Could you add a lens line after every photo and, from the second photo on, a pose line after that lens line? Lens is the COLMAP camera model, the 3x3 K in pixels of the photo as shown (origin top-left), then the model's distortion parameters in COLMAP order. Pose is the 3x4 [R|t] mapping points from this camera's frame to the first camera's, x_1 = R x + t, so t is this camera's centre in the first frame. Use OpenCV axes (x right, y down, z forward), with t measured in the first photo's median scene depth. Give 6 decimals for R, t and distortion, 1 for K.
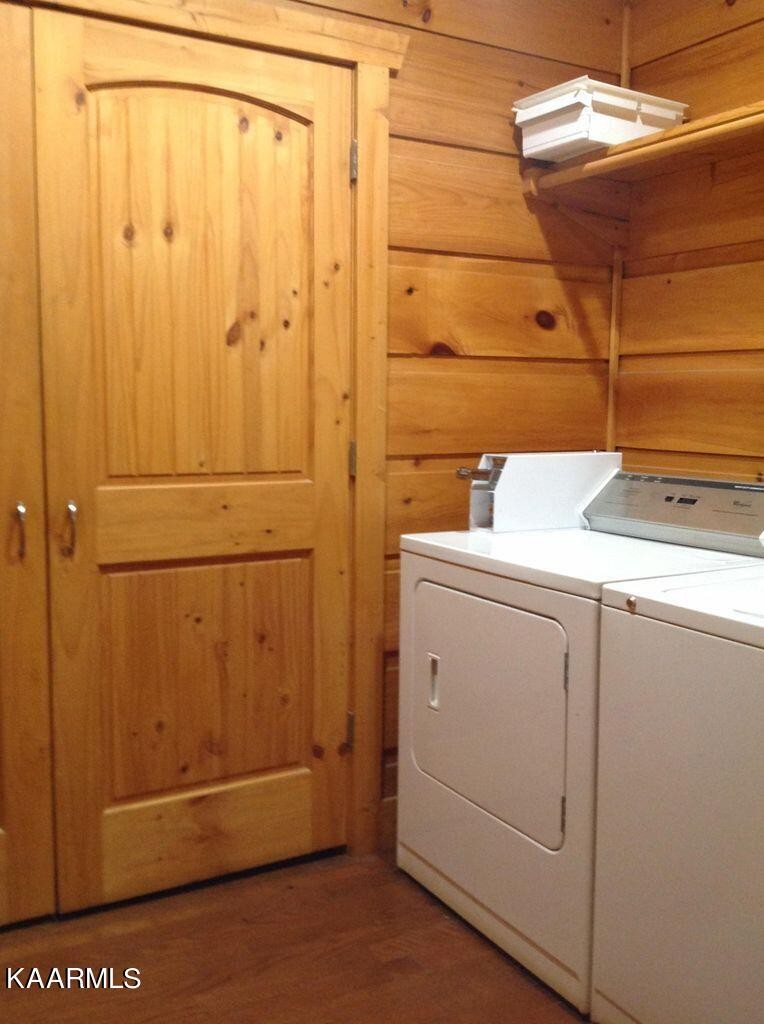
lens RADIAL K [[977.8, 0, 382.0], [0, 977.8, 512.0], [0, 0, 1]] dist [0.144545, -0.313733]
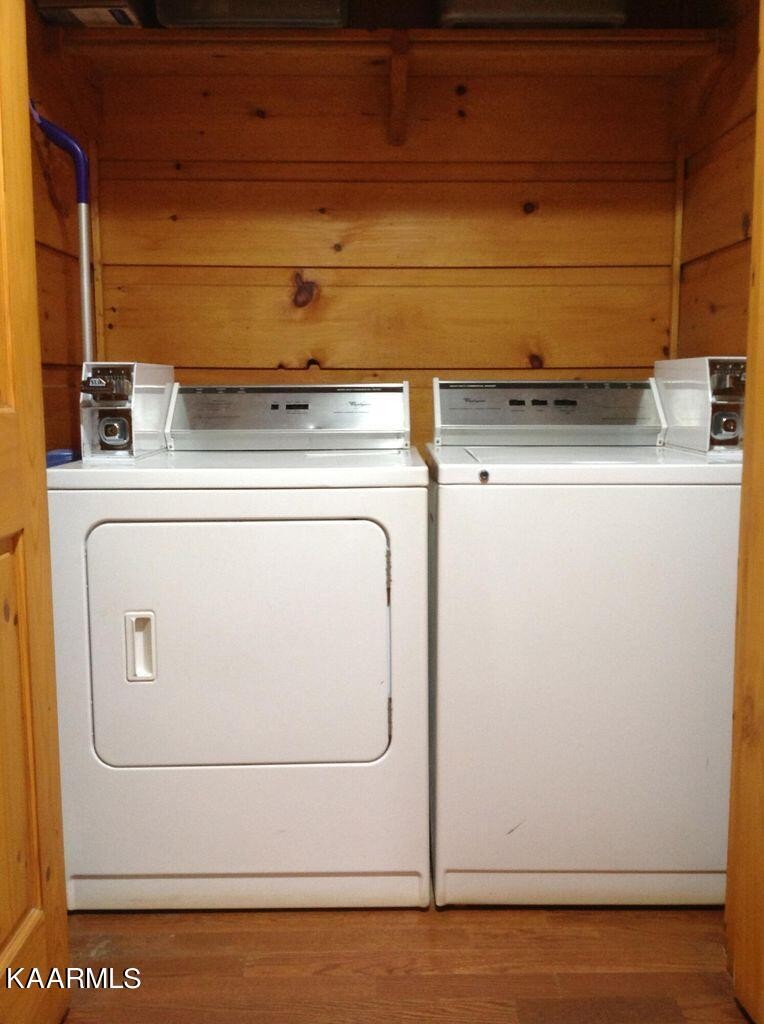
lens RADIAL K [[977.8, 0, 382.0], [0, 977.8, 512.0], [0, 0, 1]] dist [0.144545, -0.313733]
pose [[0.504133, -0.124092, 0.854664, -0.508994], [0.111262, 0.990708, 0.078215, 0.026139], [-0.856429, 0.055661, 0.513256, 0.415250]]
